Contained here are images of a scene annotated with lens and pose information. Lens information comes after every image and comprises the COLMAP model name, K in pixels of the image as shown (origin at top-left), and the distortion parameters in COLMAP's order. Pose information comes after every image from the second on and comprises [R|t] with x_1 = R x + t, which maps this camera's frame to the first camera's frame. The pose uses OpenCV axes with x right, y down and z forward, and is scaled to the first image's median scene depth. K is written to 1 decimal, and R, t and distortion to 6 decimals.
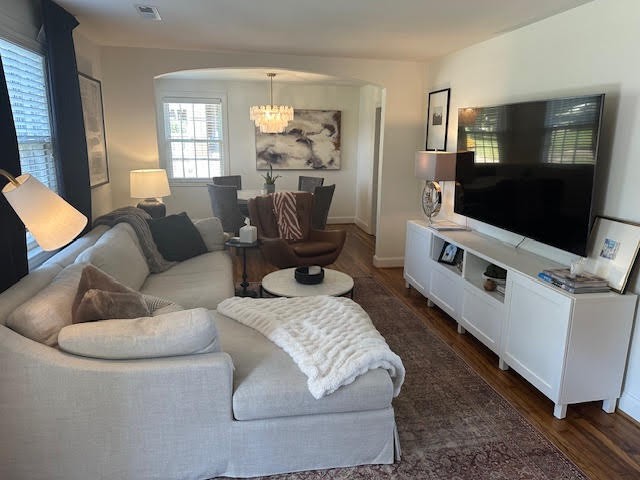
lens RADIAL K [[445.7, 0, 319.7], [0, 445.7, 235.4], [0, 0, 1]] dist [0.088977, -0.135855]
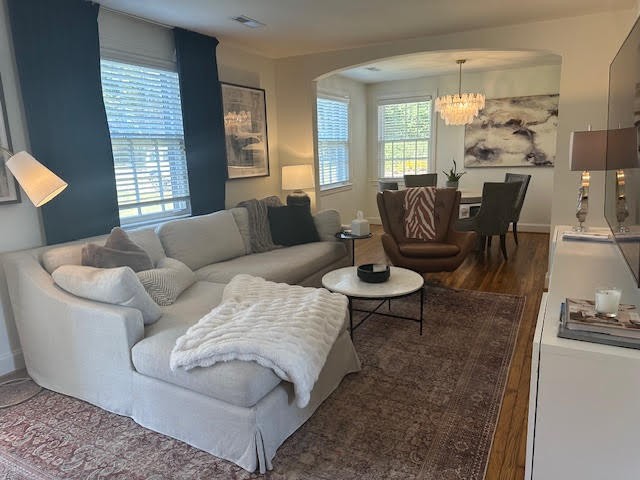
lens RADIAL K [[445.7, 0, 319.7], [0, 445.7, 235.4], [0, 0, 1]] dist [0.088977, -0.135855]
pose [[0.775930, 0.082195, -0.625441, 0.278161], [-0.092258, 0.995600, 0.016385, 0.005002], [0.624036, 0.044988, 0.780100, 0.131111]]
